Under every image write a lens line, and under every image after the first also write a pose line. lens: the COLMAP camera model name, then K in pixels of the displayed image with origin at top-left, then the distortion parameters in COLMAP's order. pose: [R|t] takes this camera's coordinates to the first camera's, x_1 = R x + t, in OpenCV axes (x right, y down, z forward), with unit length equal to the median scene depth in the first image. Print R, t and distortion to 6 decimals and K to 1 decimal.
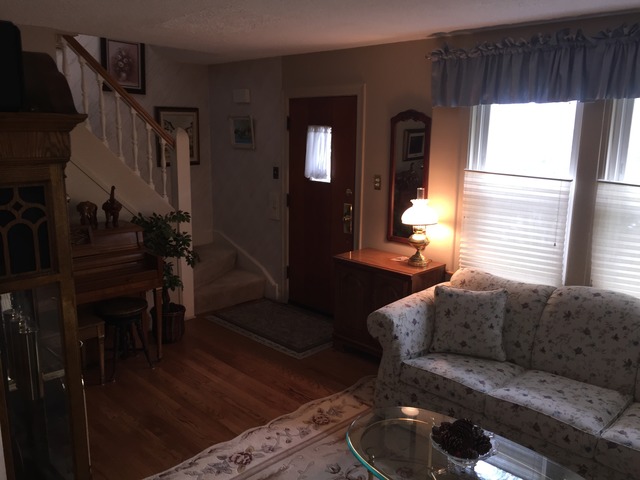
lens RADIAL K [[546.0, 0, 320.0], [0, 546.0, 240.0], [0, 0, 1]] dist [0.084836, -0.113811]
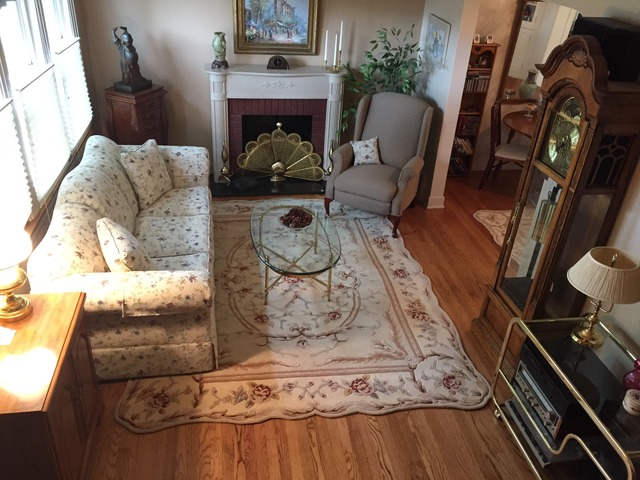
lens RADIAL K [[546.0, 0, 320.0], [0, 546.0, 240.0], [0, 0, 1]] dist [0.084836, -0.113811]
pose [[-0.816565, -0.342868, 0.464396, -0.473566], [0.042773, 0.766342, 0.641007, -0.526000], [-0.575667, 0.543287, -0.611103, 1.516658]]
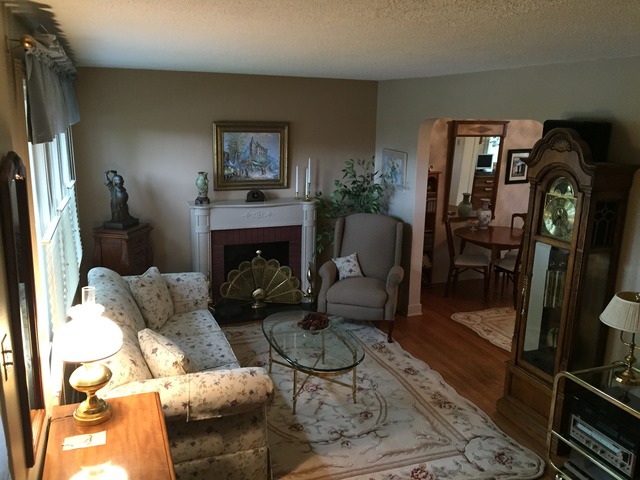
lens RADIAL K [[546.0, 0, 320.0], [0, 546.0, 240.0], [0, 0, 1]] dist [0.084836, -0.113811]
pose [[-0.913988, -0.125035, 0.385995, -0.311893], [0.045274, 0.913963, 0.403263, -0.455479], [-0.403207, 0.386053, -0.829691, 1.747331]]
